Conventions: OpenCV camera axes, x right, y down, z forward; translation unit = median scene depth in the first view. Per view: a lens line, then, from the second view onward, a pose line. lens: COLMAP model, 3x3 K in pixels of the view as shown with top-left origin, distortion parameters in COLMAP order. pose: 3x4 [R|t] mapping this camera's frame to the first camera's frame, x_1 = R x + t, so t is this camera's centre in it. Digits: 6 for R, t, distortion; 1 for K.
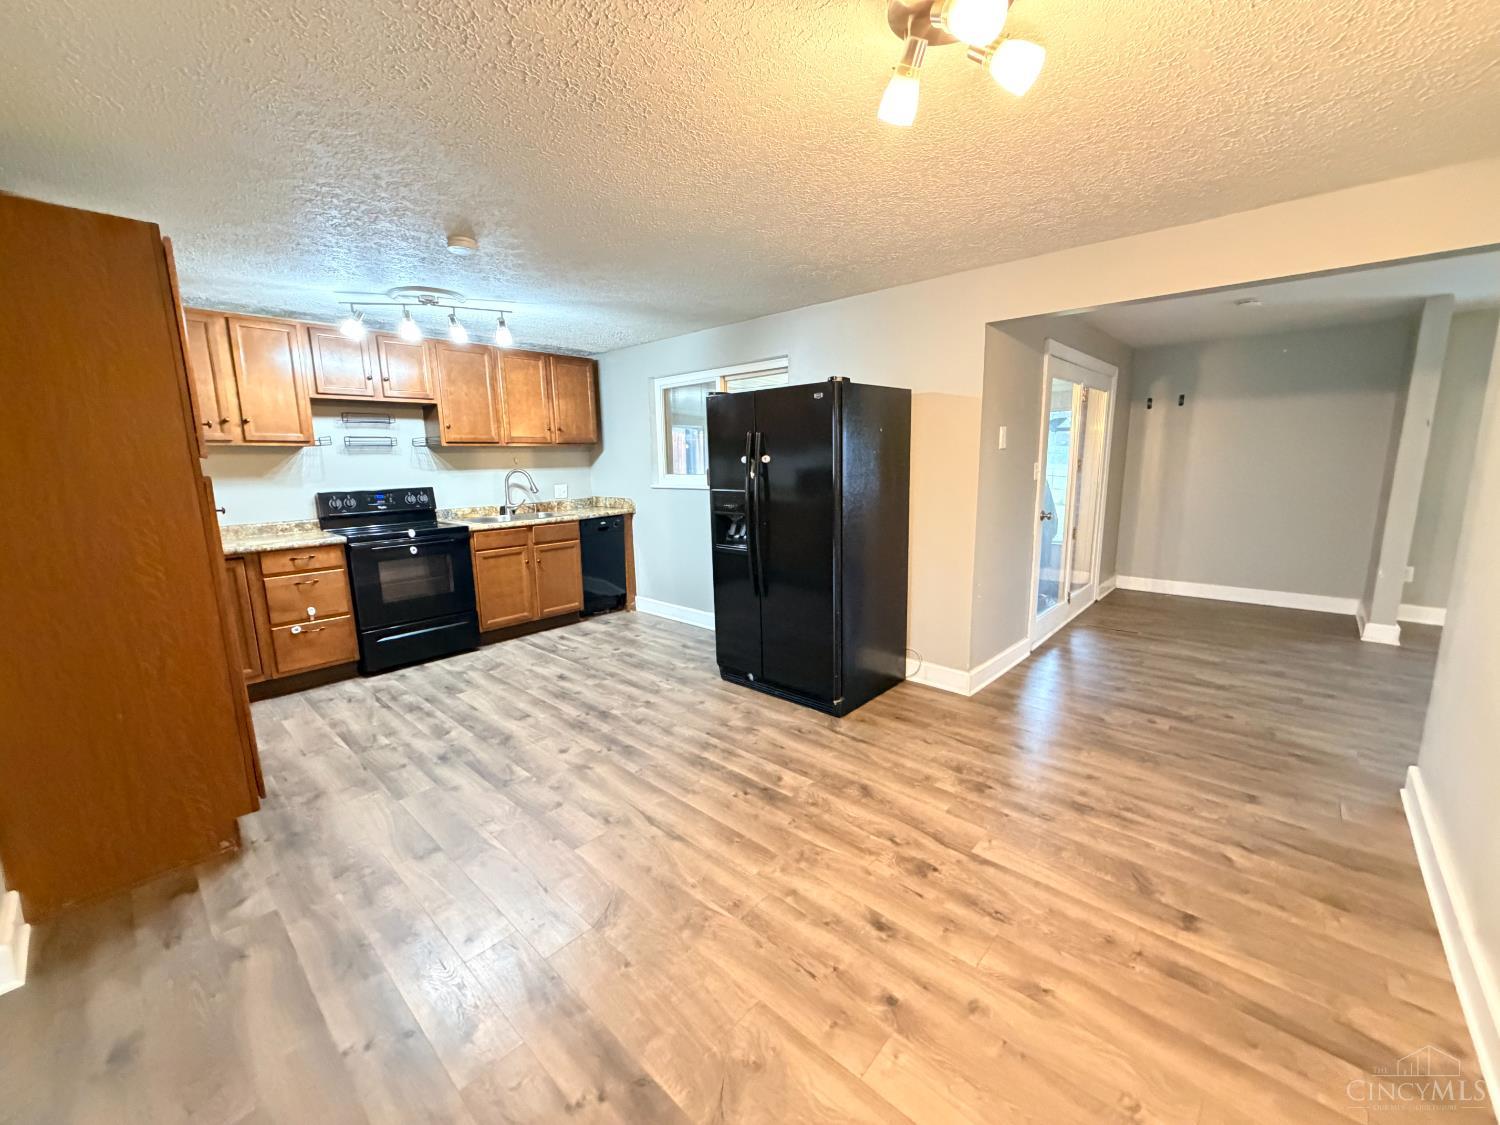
lens RADIAL K [[598.0, 0, 746.6], [0, 598.0, 562.9], [0, 0, 1]] dist [0.000613, 0.000006]
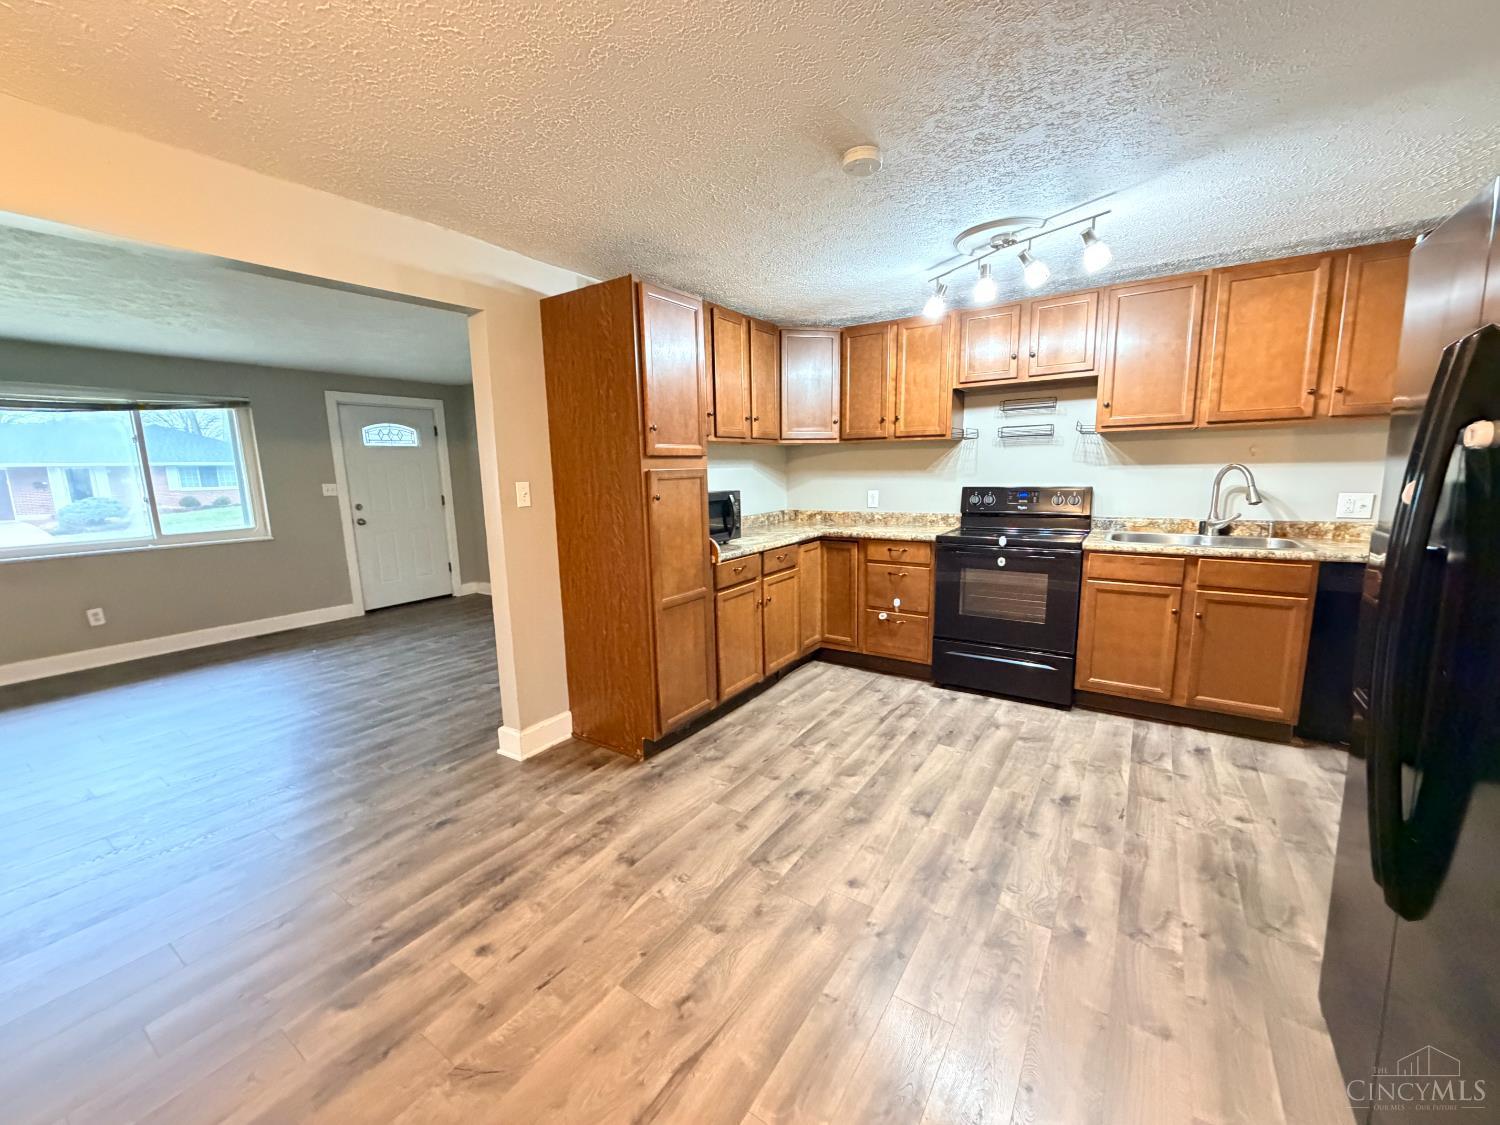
lens RADIAL K [[598.0, 0, 746.6], [0, 598.0, 562.9], [0, 0, 1]] dist [0.000613, 0.000006]
pose [[0.151025, 0.168227, -0.974110, 0.204743], [-0.155133, 0.977236, 0.144716, -0.088790], [0.976281, 0.129261, 0.173684, 0.538454]]
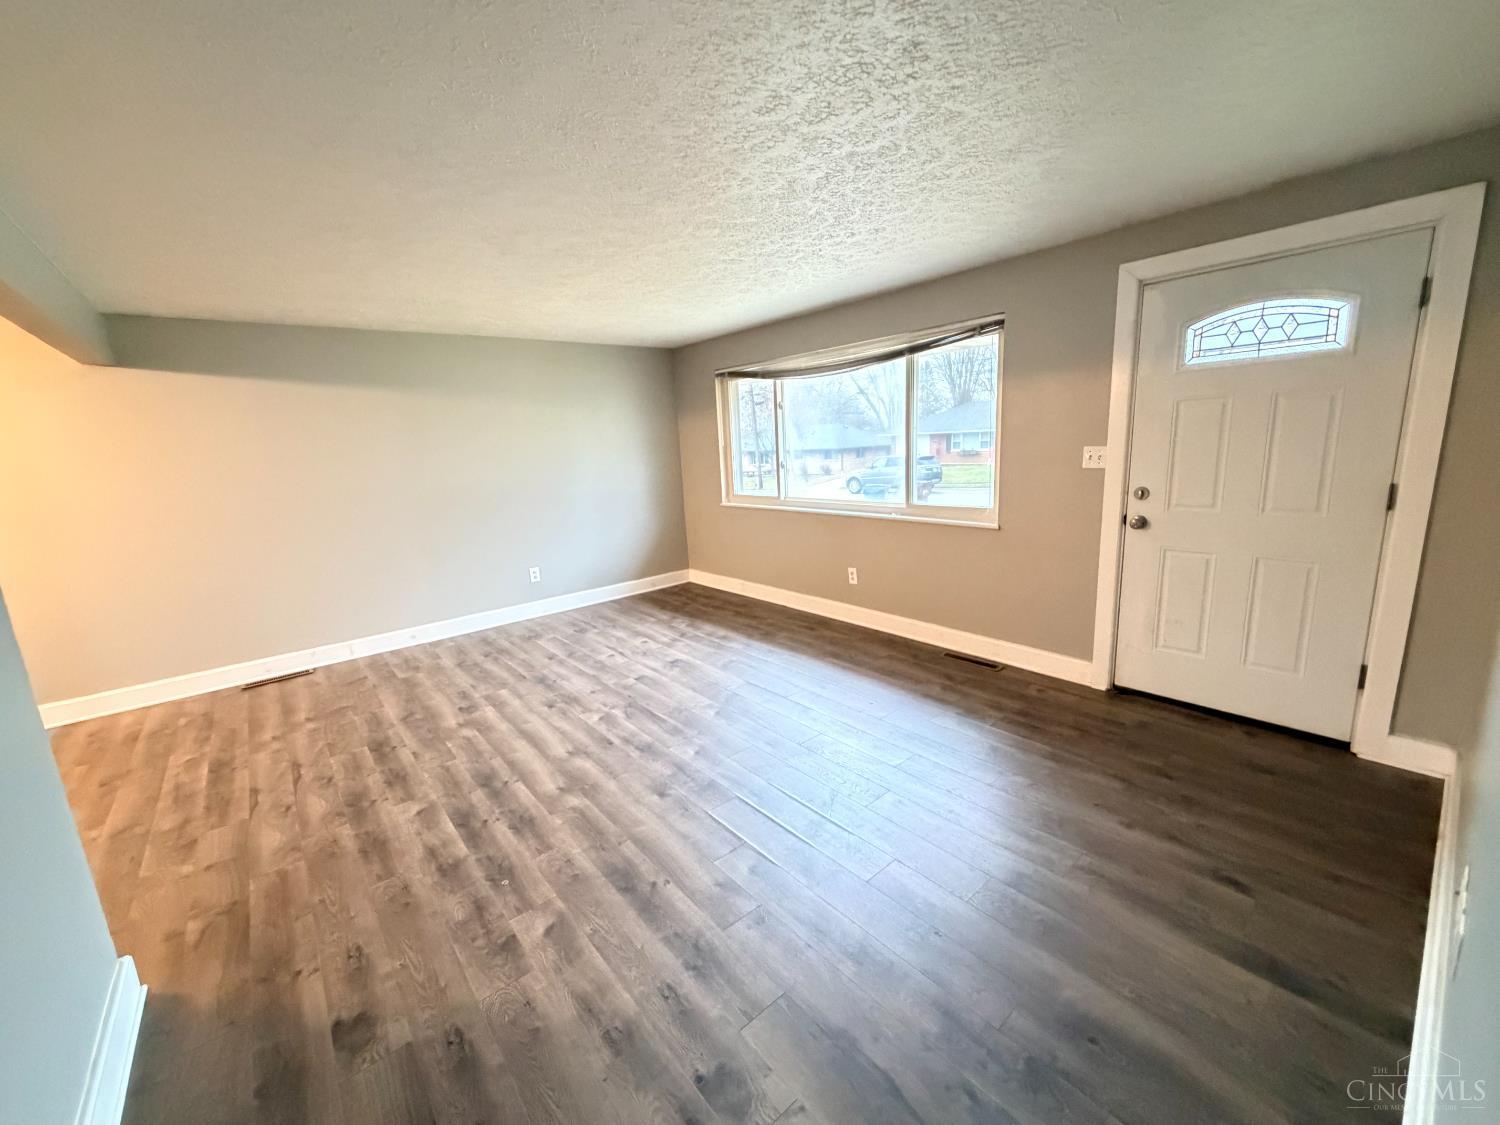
lens RADIAL K [[596.6, 0, 745.8], [0, 596.6, 563.2], [0, 0, 1]] dist [-0.000672, 0.000377]
pose [[-0.988608, 0.038459, 0.145518, -1.050865], [0.090127, 0.925576, 0.367678, -0.099340], [-0.120548, 0.376604, -0.918497, 0.621438]]
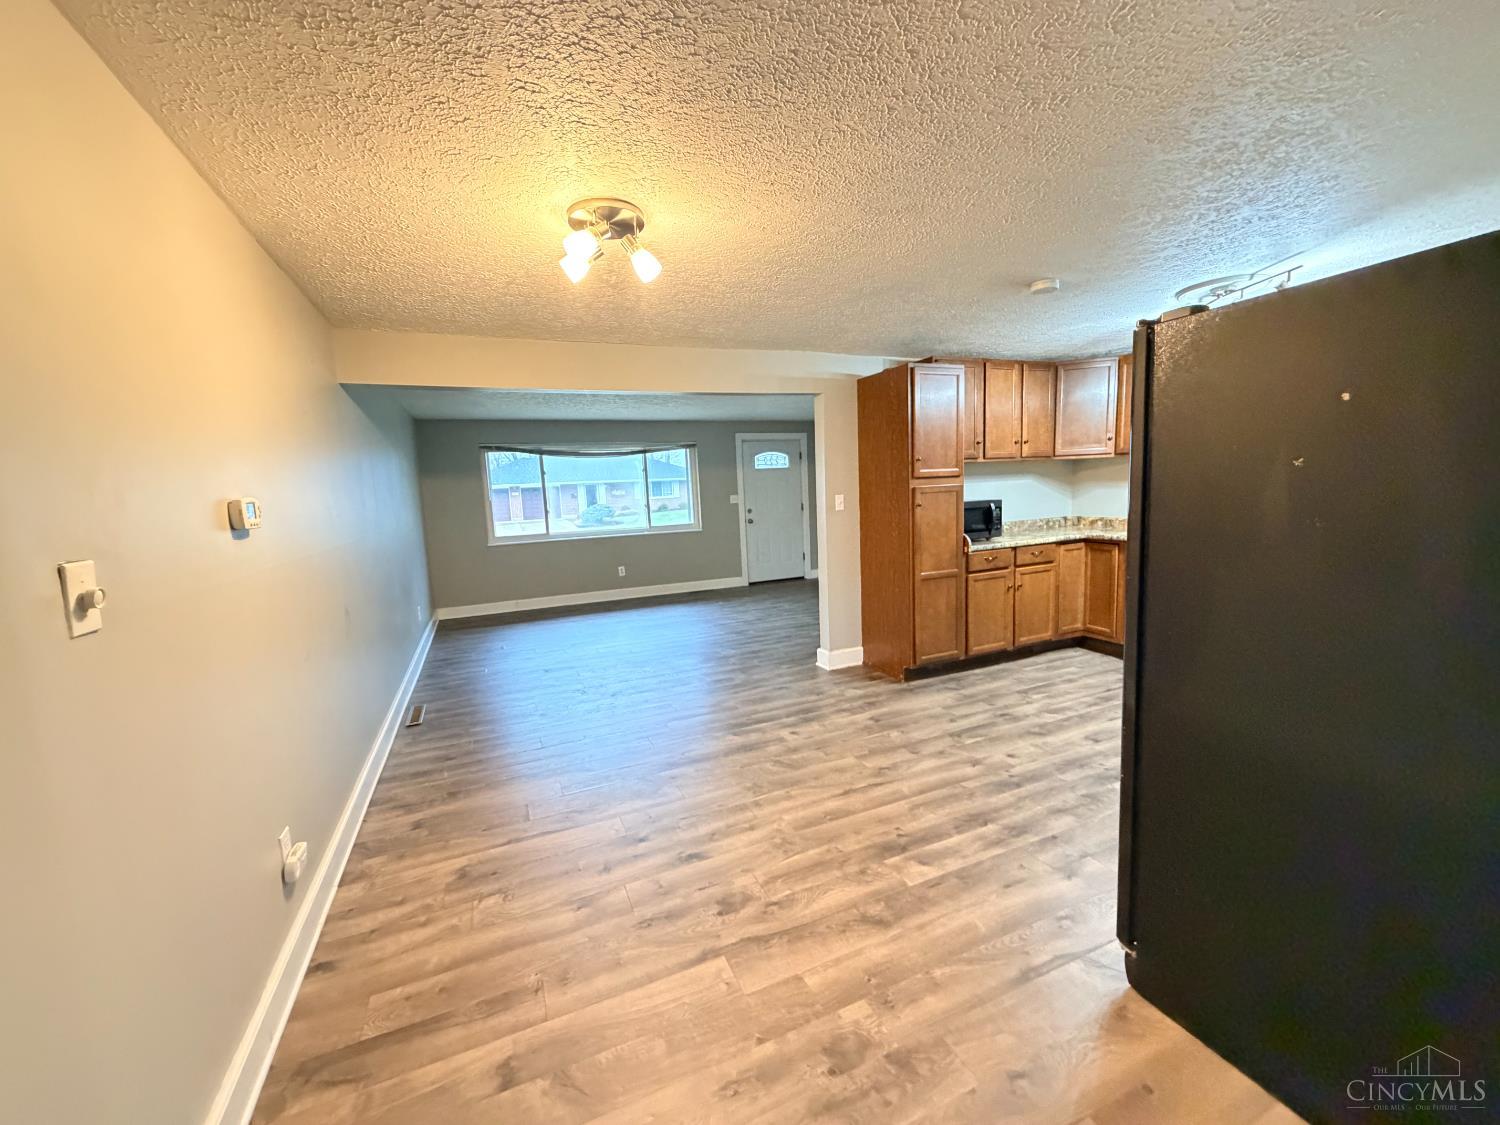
lens RADIAL K [[598.0, 0, 746.6], [0, 598.0, 562.9], [0, 0, 1]] dist [0.000613, 0.000006]
pose [[-0.408118, 0.148558, -0.900761, 0.575686], [-0.113057, 0.970852, 0.211342, -0.133819], [0.905902, 0.188089, -0.379427, 0.686439]]
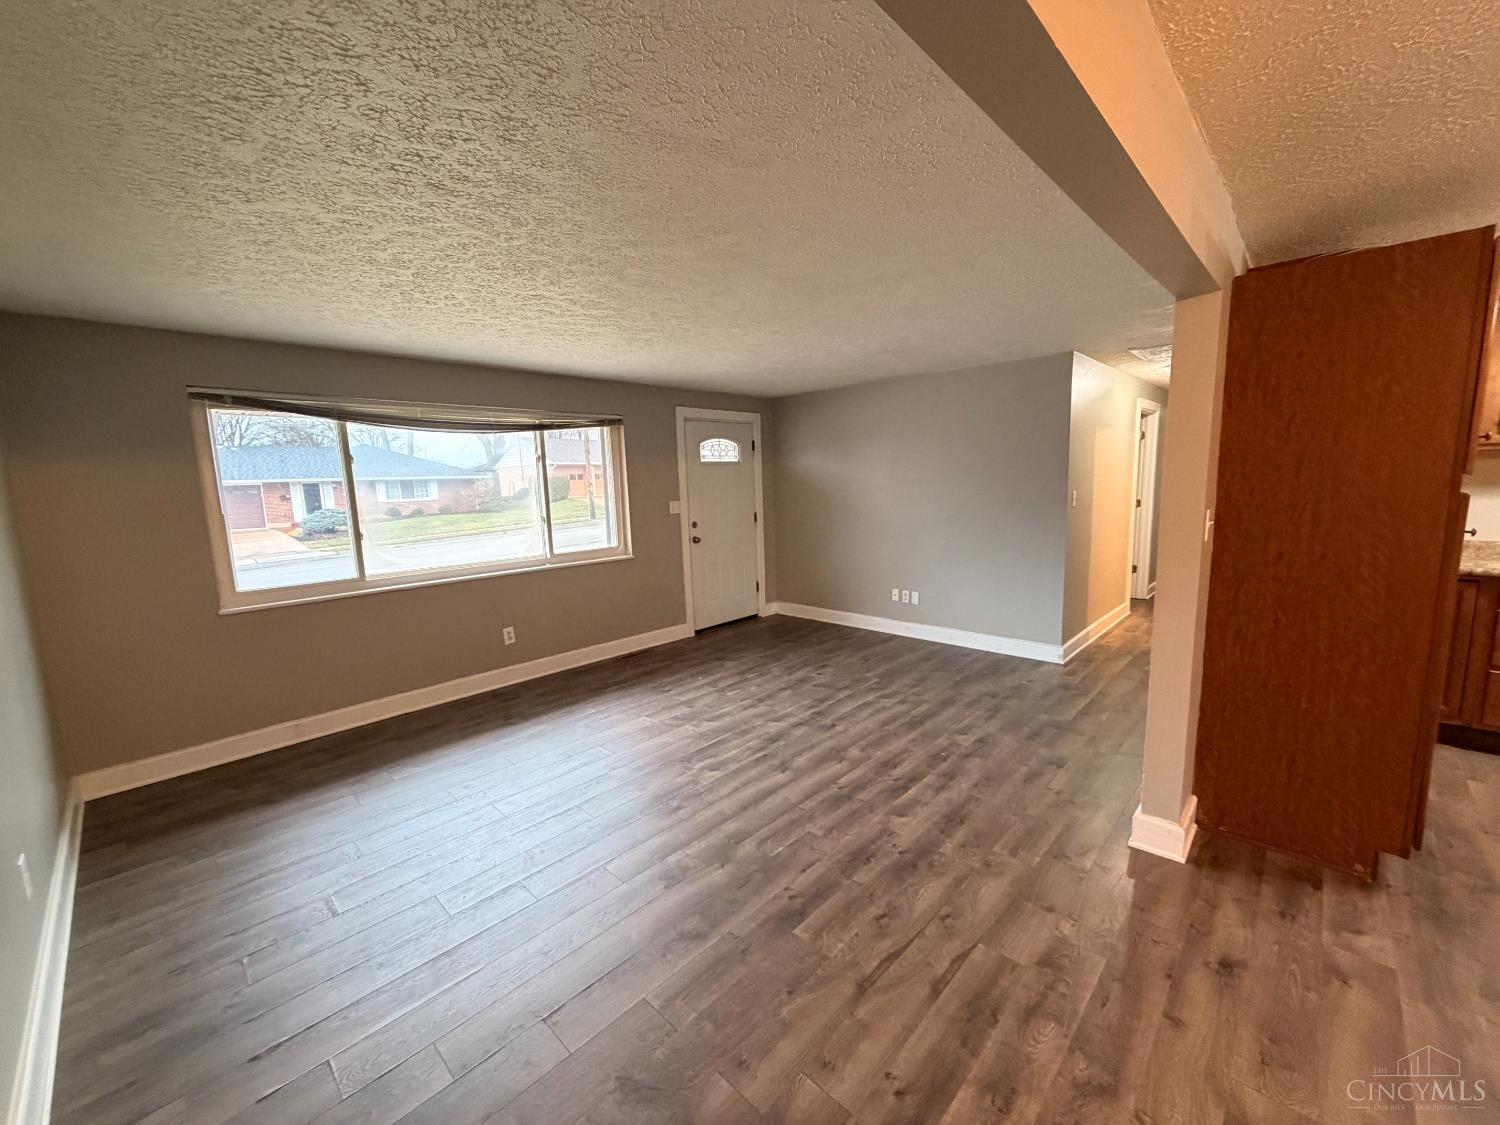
lens RADIAL K [[596.6, 0, 745.8], [0, 596.6, 563.2], [0, 0, 1]] dist [-0.000672, 0.000377]
pose [[-0.025458, 0.155146, -0.987564, 0.020918], [-0.145986, 0.976716, 0.157205, -0.012280], [0.988959, 0.148172, -0.002216, -0.034676]]
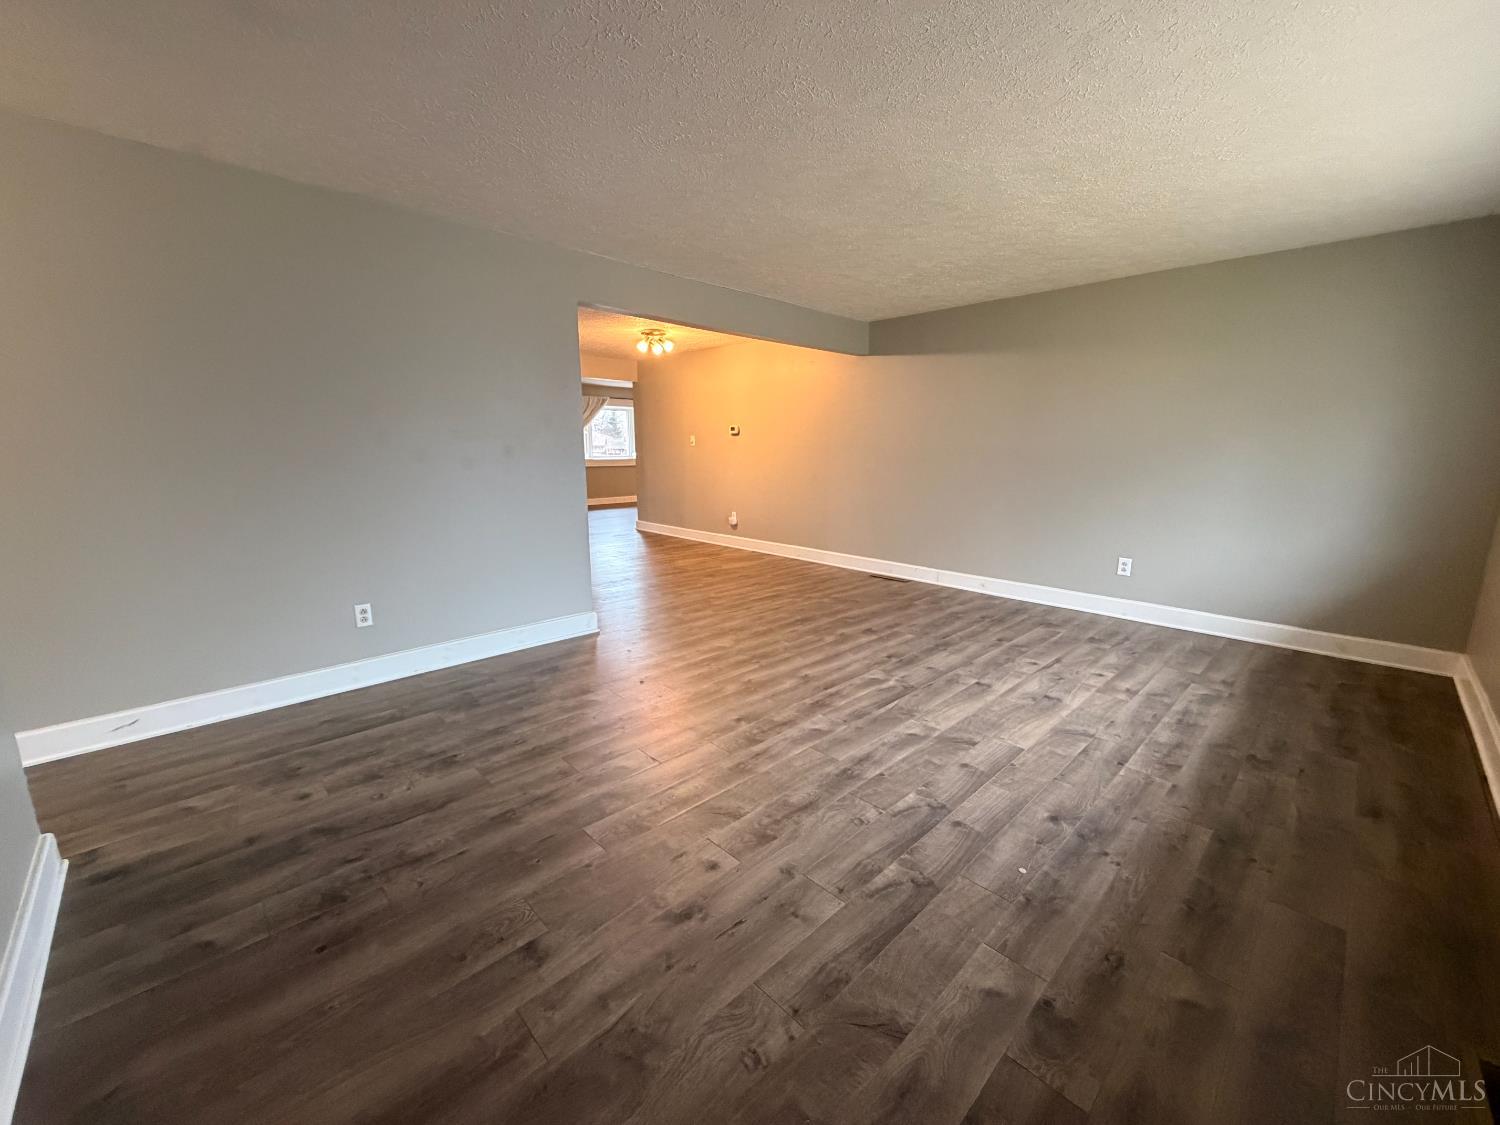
lens RADIAL K [[596.6, 0, 745.8], [0, 596.6, 563.2], [0, 0, 1]] dist [-0.000672, 0.000377]
pose [[0.064428, -0.177498, 0.982010, -1.507300], [0.171896, 0.971319, 0.164288, 0.070373], [-0.983006, 0.158219, 0.093092, 0.034457]]
